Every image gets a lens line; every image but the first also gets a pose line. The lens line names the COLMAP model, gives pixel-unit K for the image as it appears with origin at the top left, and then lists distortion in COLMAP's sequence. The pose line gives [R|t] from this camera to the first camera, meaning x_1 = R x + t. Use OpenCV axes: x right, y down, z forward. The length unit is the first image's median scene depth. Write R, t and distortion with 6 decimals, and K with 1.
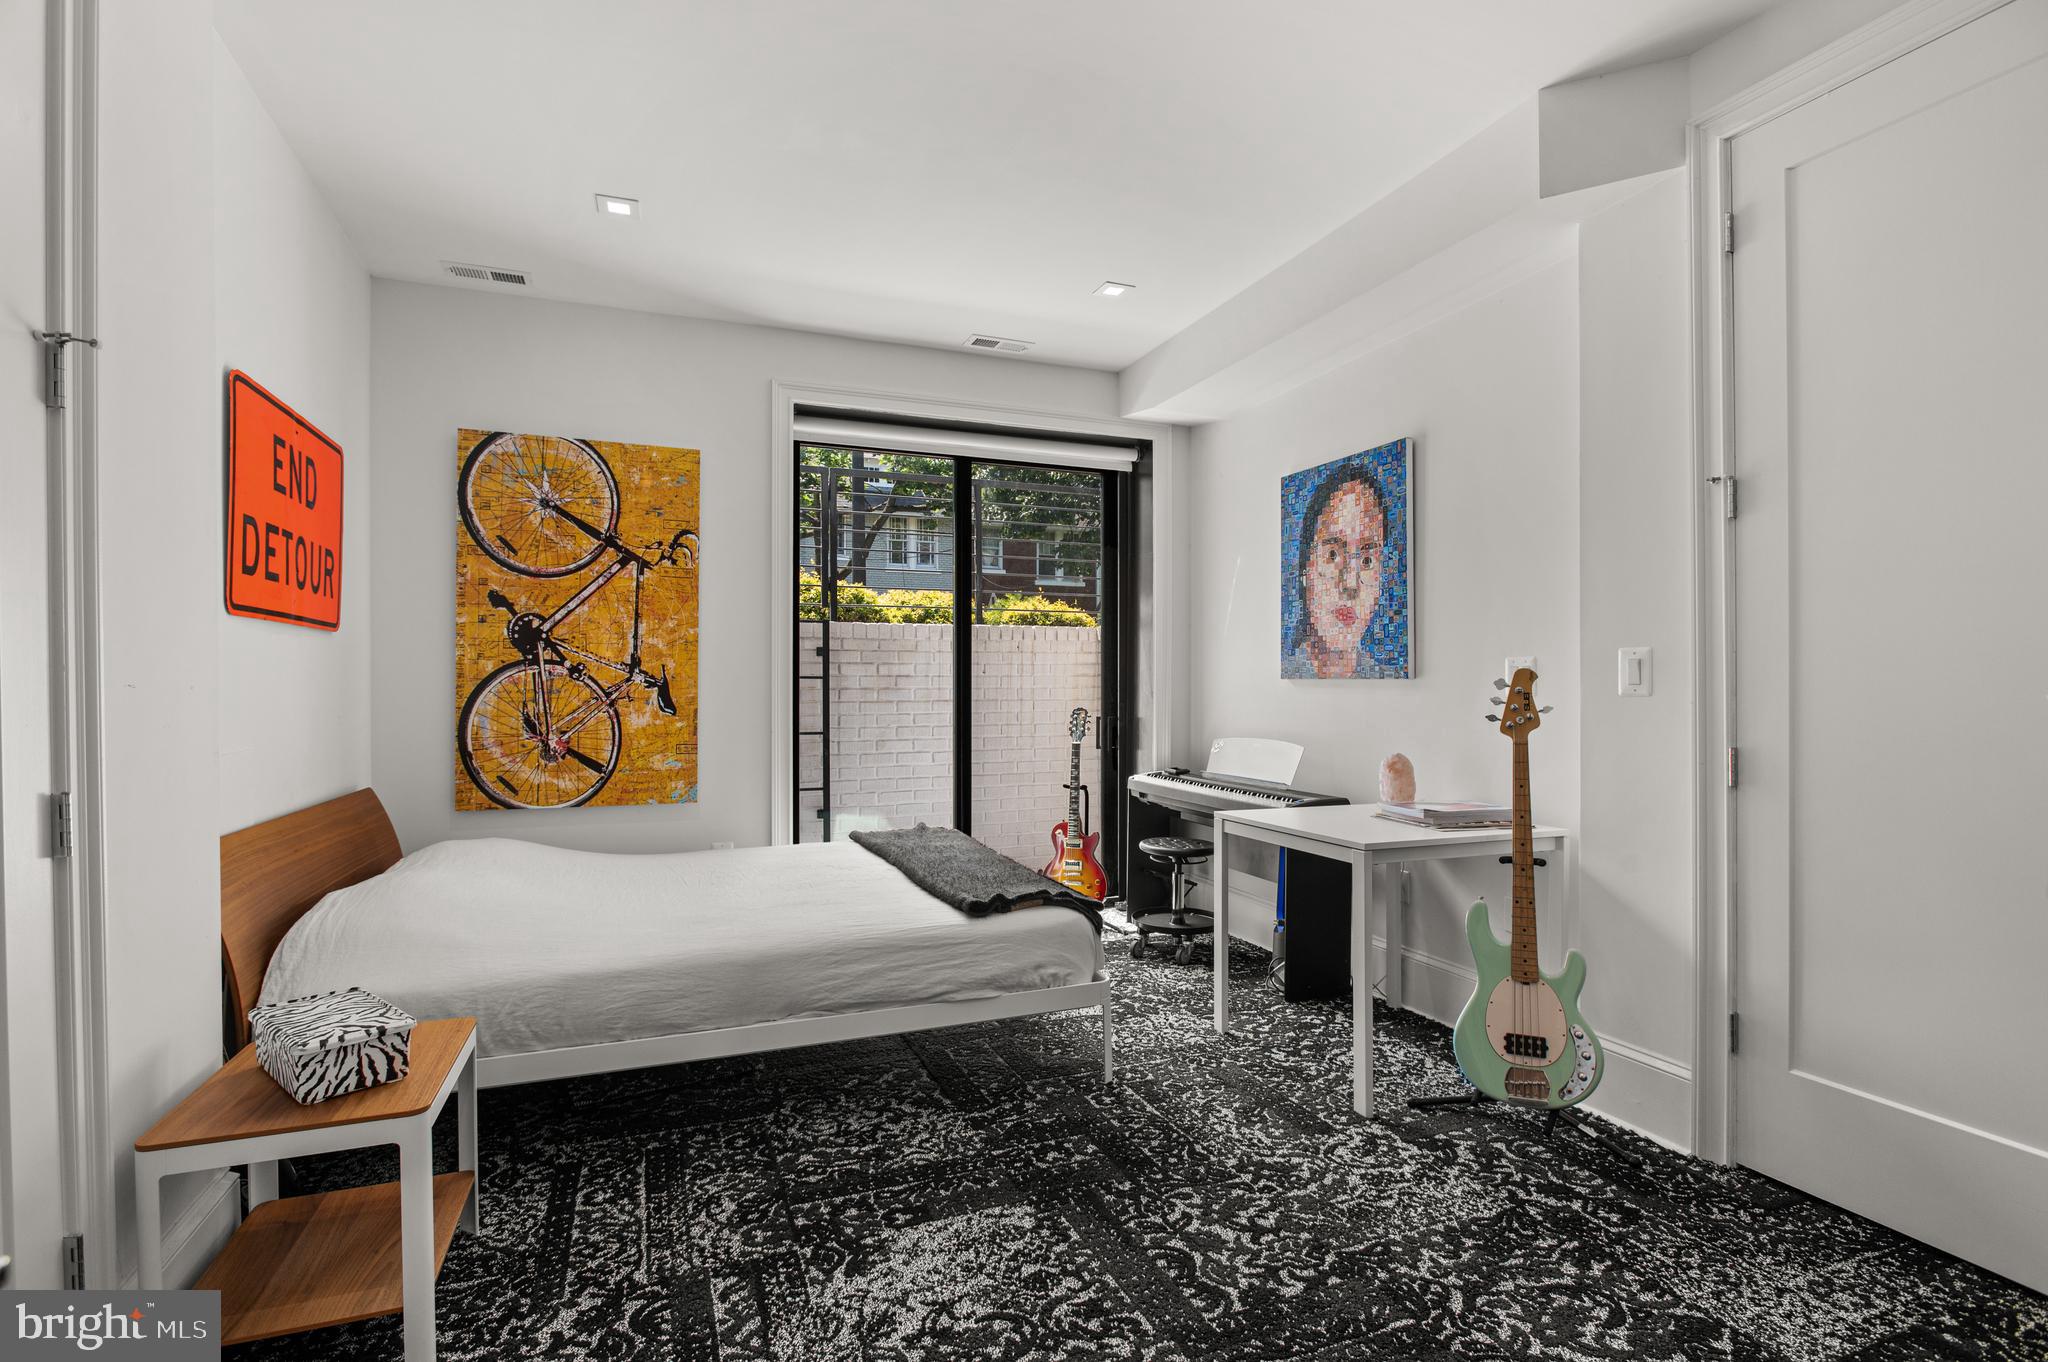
lens RADIAL K [[979.3, 0, 1029.3], [0, 979.3, 677.4], [0, 0, 1]] dist [-0.009890, 0.000892]
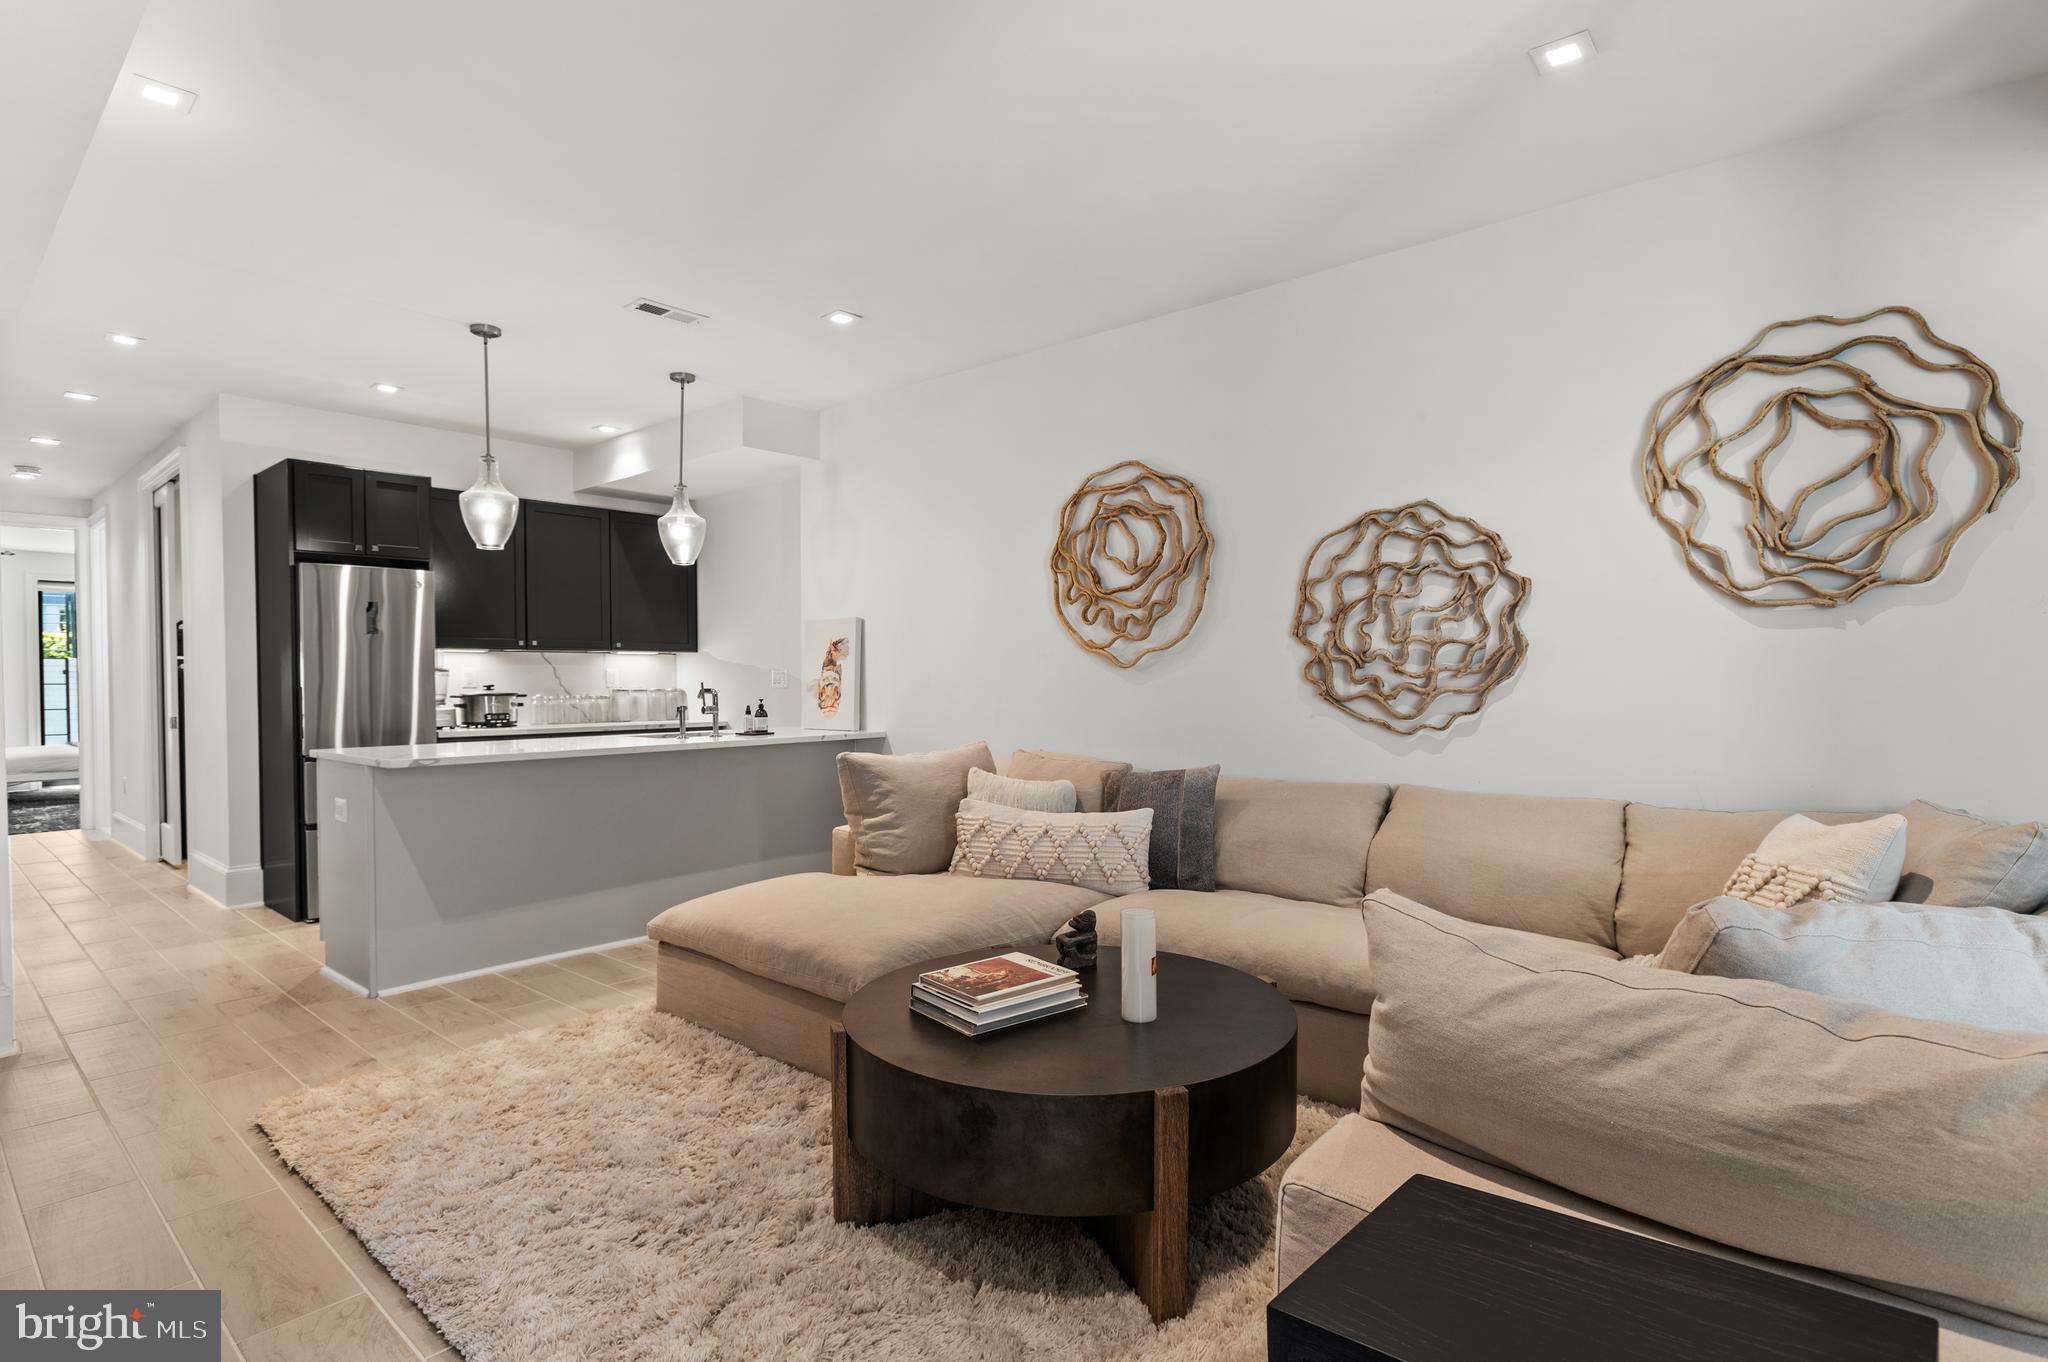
lens RADIAL K [[1011.4, 0, 1034.9], [0, 1011.4, 693.8], [0, 0, 1]] dist [-0.009308, -0.000521]
pose [[0.886308, -0.008778, 0.463013, 0.931467], [-0.001296, 0.999769, 0.021435, -0.039499], [-0.463095, -0.019598, 0.886092, -2.761400]]
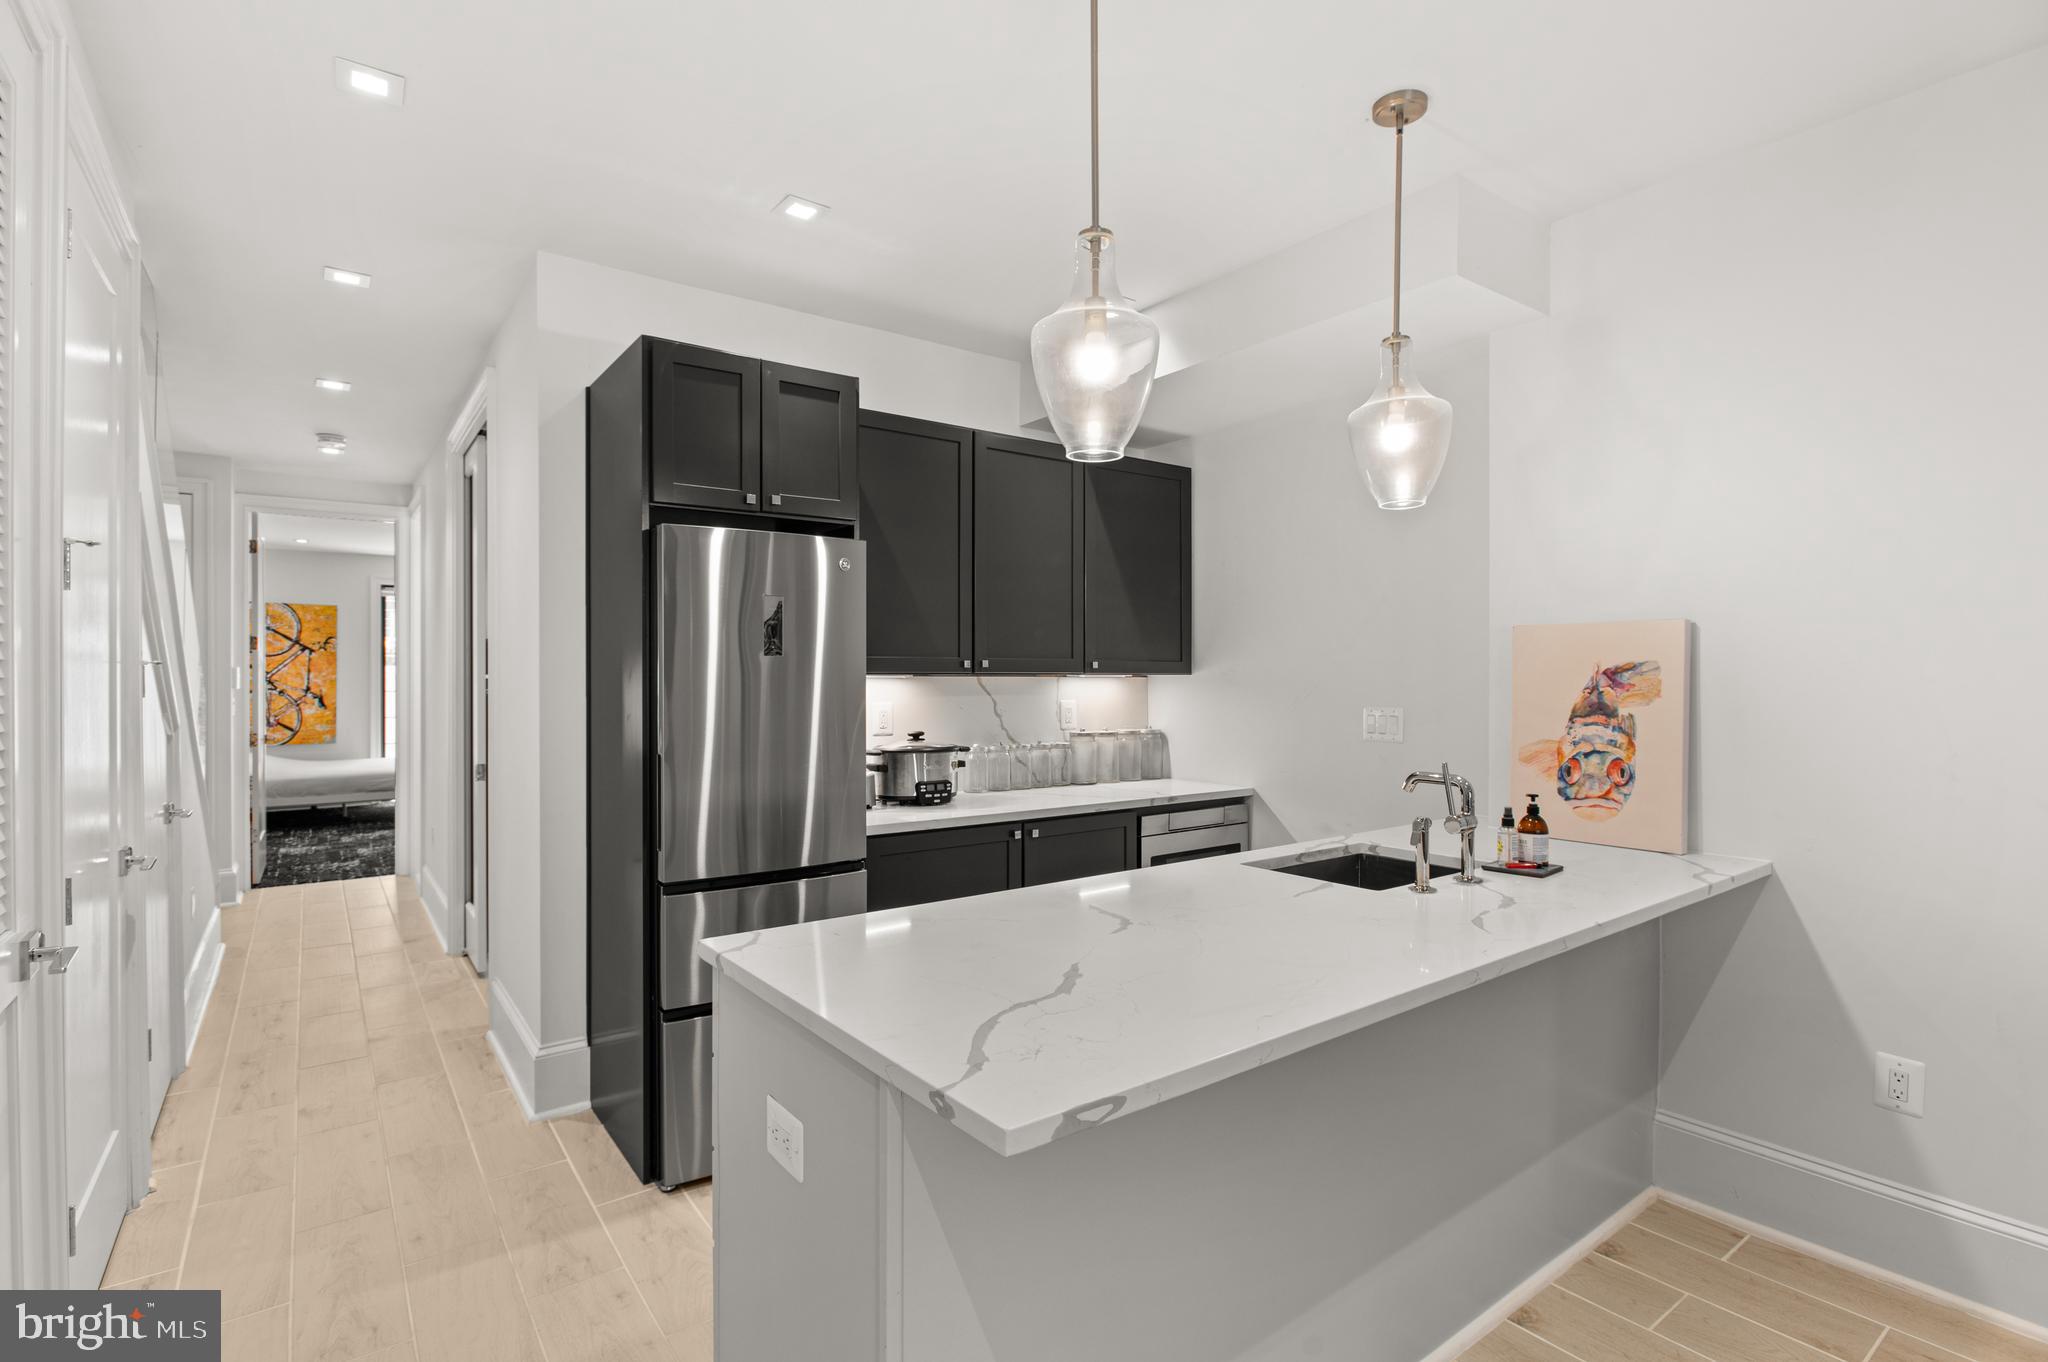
lens RADIAL K [[979.3, 0, 1029.3], [0, 979.3, 677.4], [0, 0, 1]] dist [-0.009890, 0.000892]
pose [[0.967454, 0.003633, 0.253020, 0.781262], [-0.005849, 0.999951, 0.008005, -0.077081], [-0.252978, -0.009225, 0.967428, -1.952209]]
